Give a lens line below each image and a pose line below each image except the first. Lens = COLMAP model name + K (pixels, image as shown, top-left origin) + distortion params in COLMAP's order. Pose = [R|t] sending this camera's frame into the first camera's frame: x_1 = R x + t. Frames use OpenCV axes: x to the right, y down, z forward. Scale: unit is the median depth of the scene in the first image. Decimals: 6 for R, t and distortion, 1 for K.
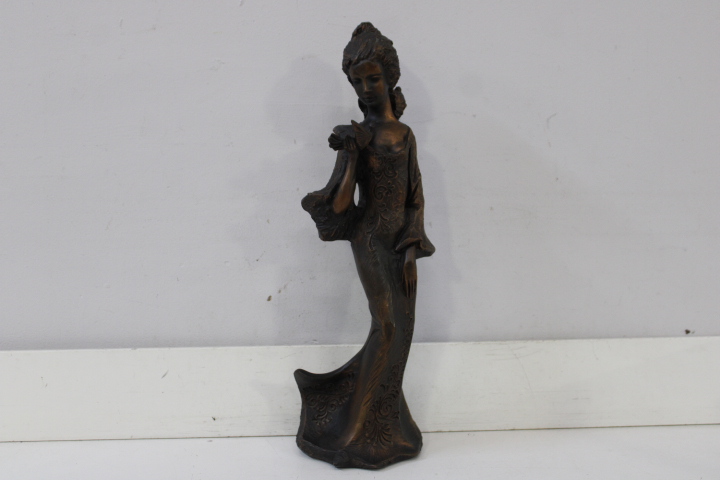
lens RADIAL K [[863.6, 0, 363.2], [0, 863.6, 232.5], [0, 0, 1]] dist [-0.071312, 0.000000]
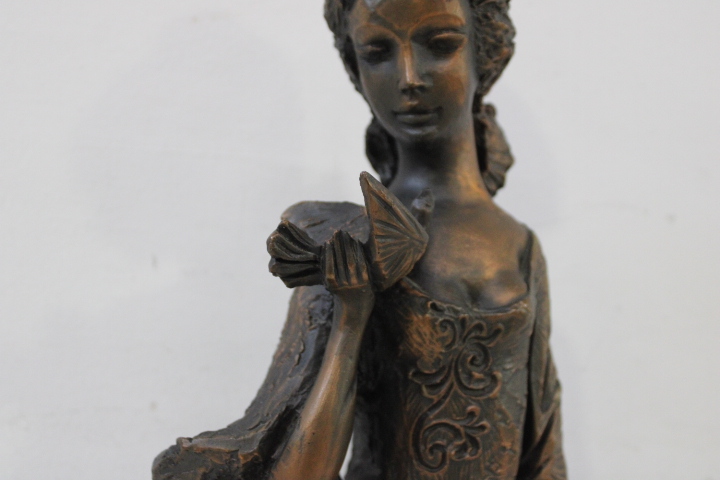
lens RADIAL K [[1016.9, 0, 364.6], [0, 1016.9, 243.7], [0, 0, 1]] dist [-0.046870, 0.000000]
pose [[0.994280, 0.056279, 0.090778, -0.036840], [-0.040271, 0.984723, -0.169409, -0.052563], [-0.098925, 0.164784, 0.981356, 0.649755]]
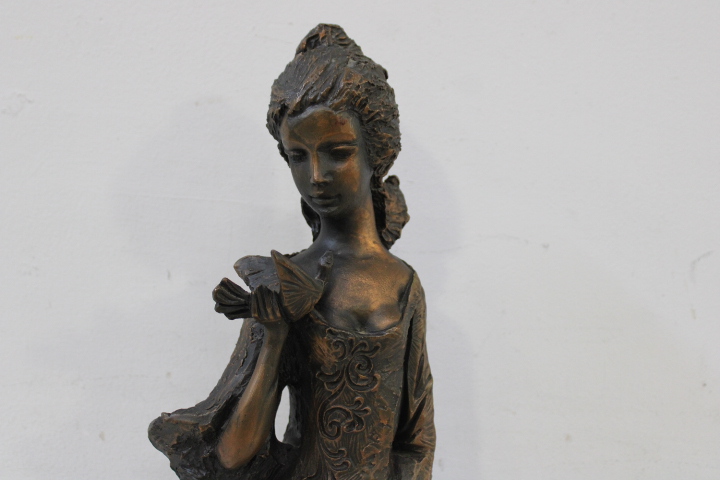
lens RADIAL K [[863.6, 0, 360.7], [0, 863.6, 240.9], [0, 0, 1]] dist [-0.071312, 0.000000]
pose [[0.997591, 0.067820, 0.014614, 0.019464], [-0.066217, 0.993641, -0.091064, -0.093948], [-0.020697, 0.089877, 0.995738, 0.560254]]
